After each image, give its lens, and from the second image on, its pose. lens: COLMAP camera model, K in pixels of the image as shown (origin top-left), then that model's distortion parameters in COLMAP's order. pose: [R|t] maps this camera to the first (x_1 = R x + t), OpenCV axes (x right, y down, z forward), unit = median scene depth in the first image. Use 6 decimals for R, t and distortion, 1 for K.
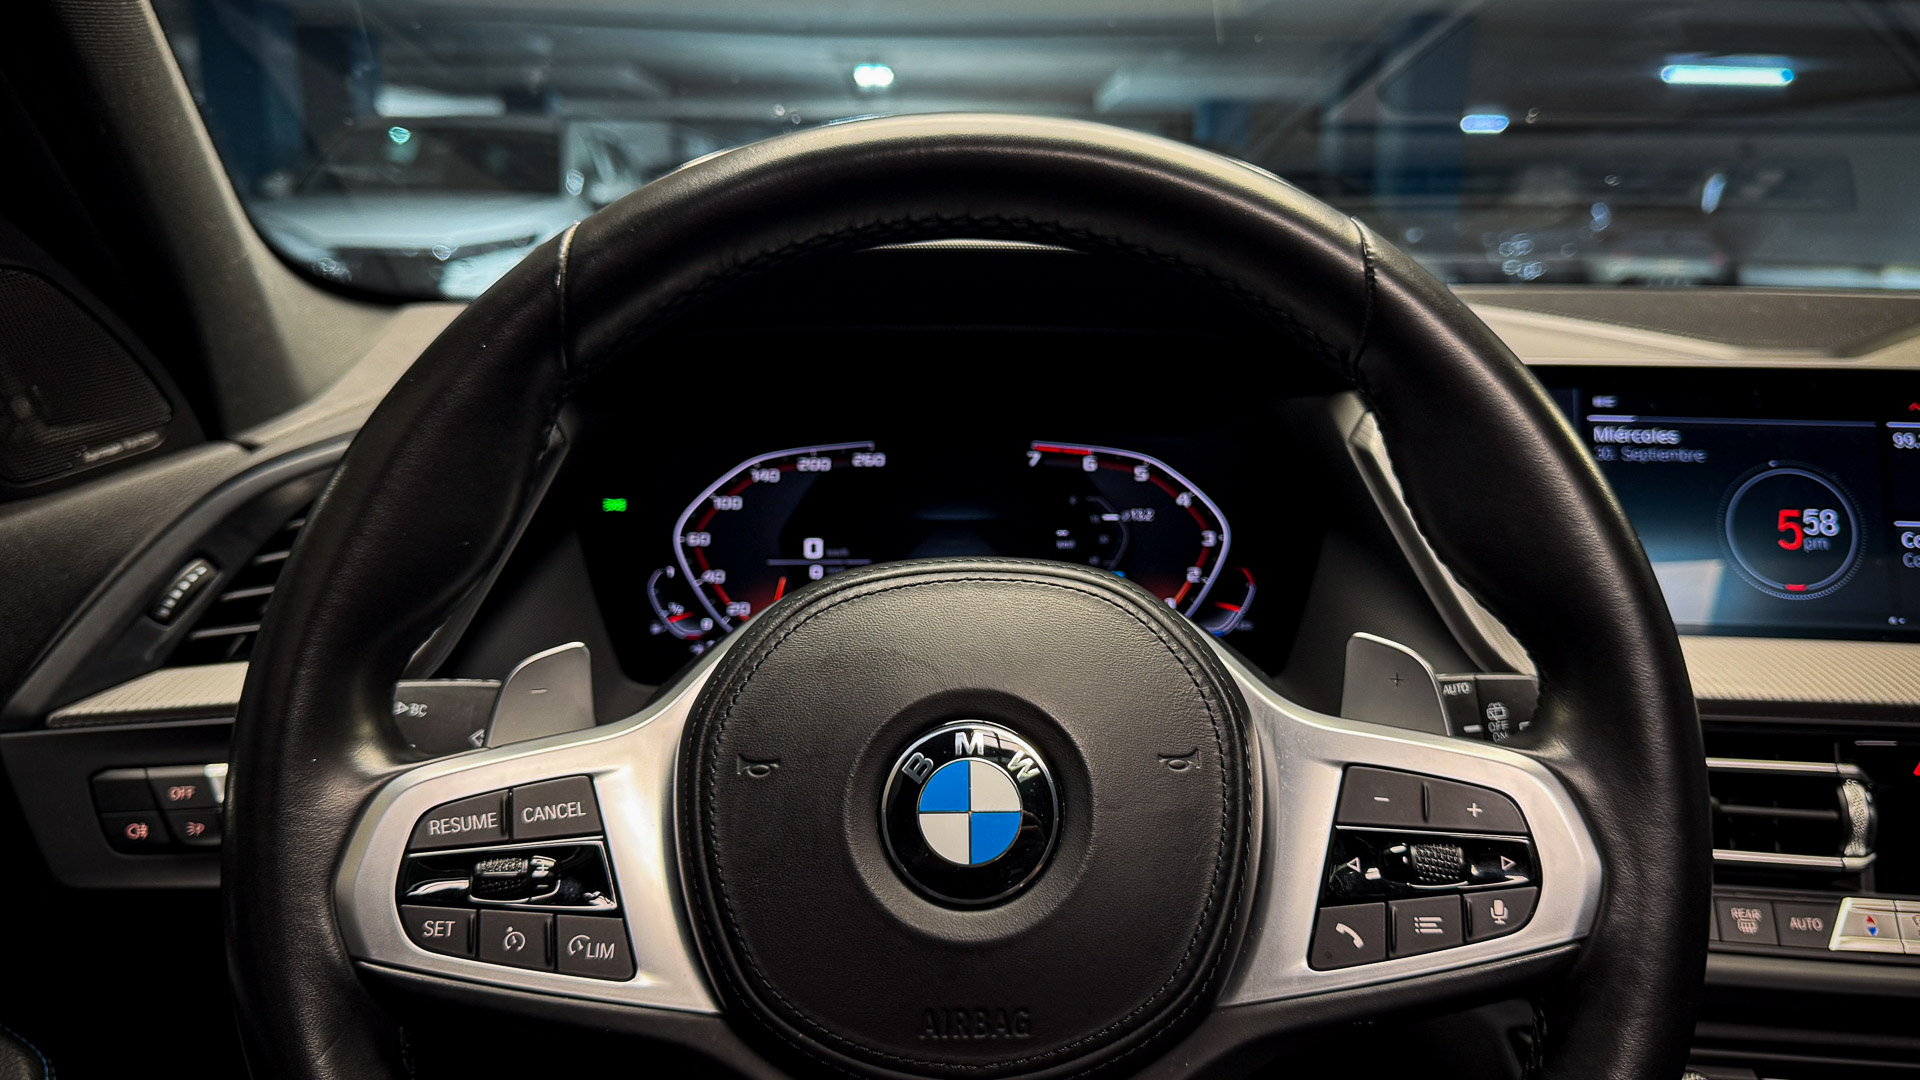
lens RADIAL K [[1604.1, 0, 979.6], [0, 1604.1, 505.6], [0, 0, 1]] dist [0.029994, -0.048495]
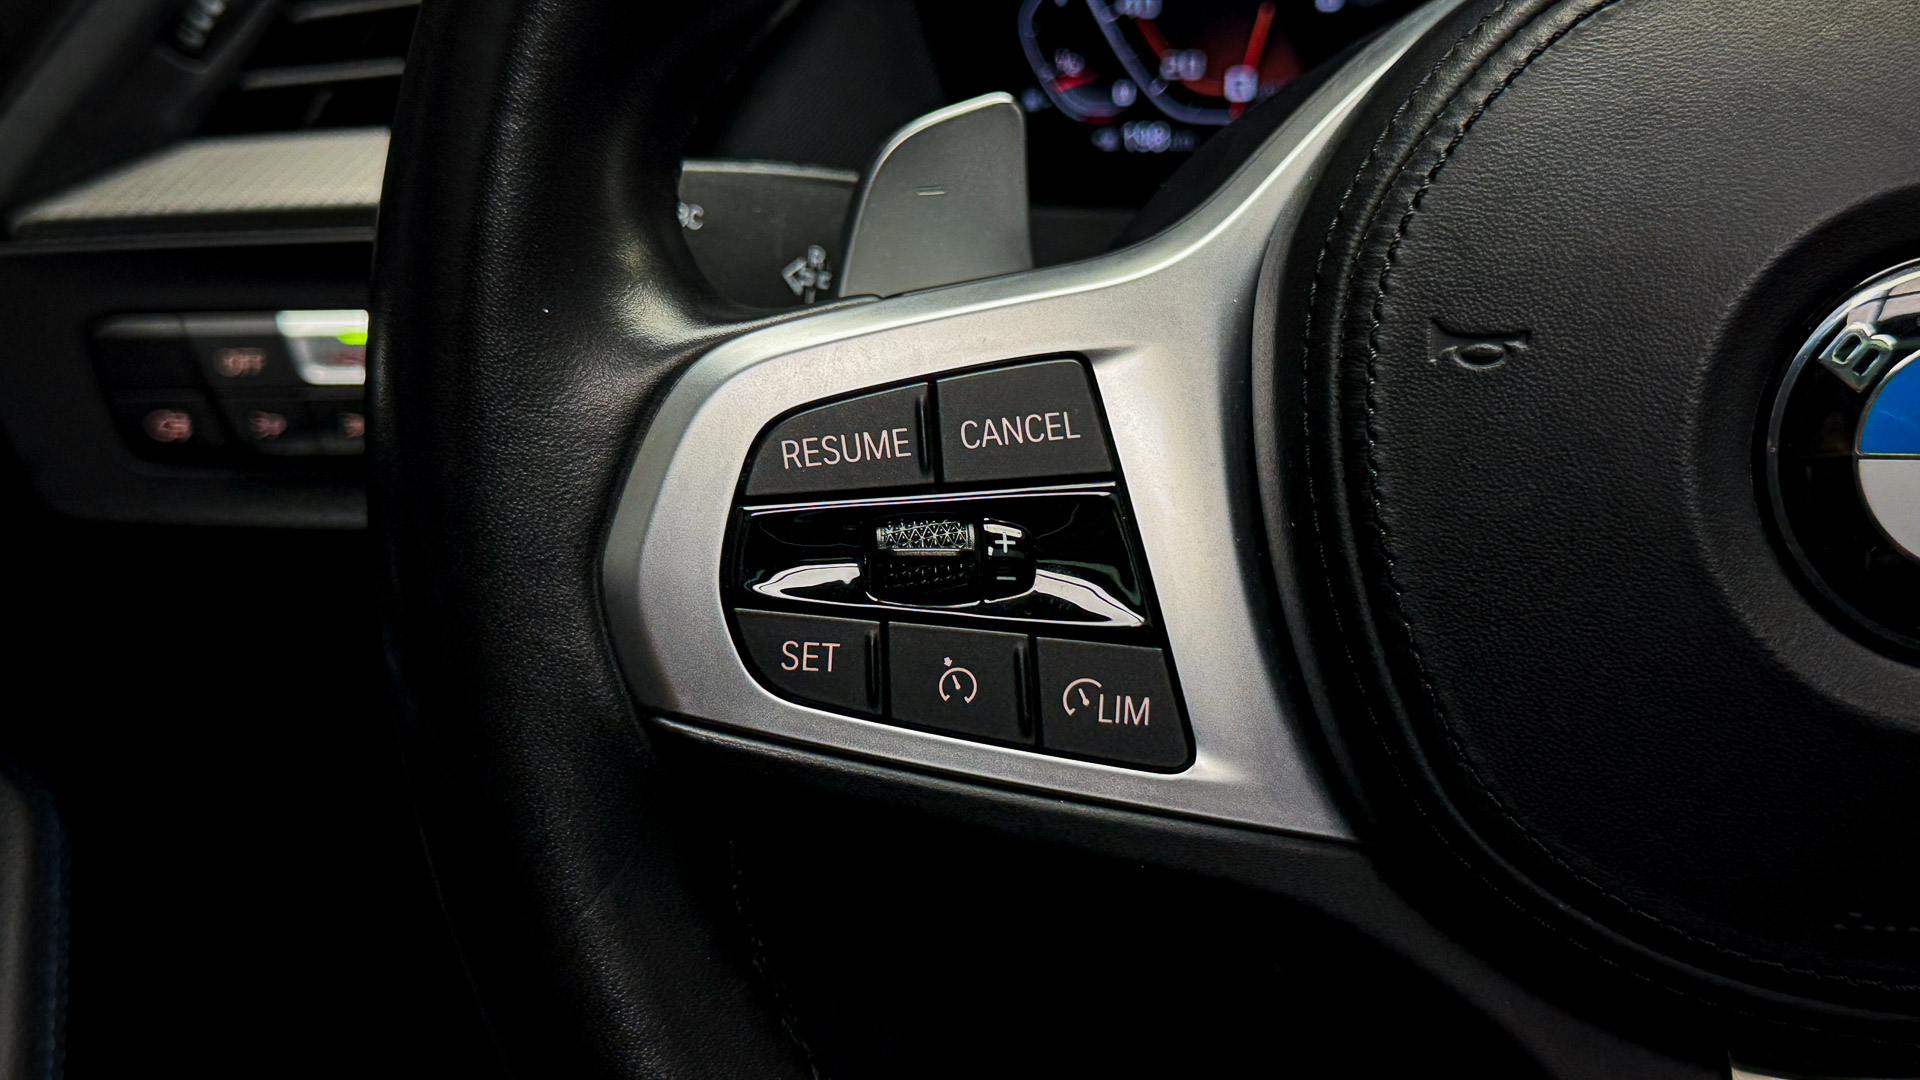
lens RADIAL K [[1987.9, 0, 941.2], [0, 1987.9, 474.6], [0, 0, 1]] dist [0.094524, 0.000000]
pose [[0.995109, 0.029609, -0.094239, -0.183165], [-0.008162, 0.975403, 0.220278, 0.056608], [0.098444, -0.218432, 0.970874, 0.325011]]
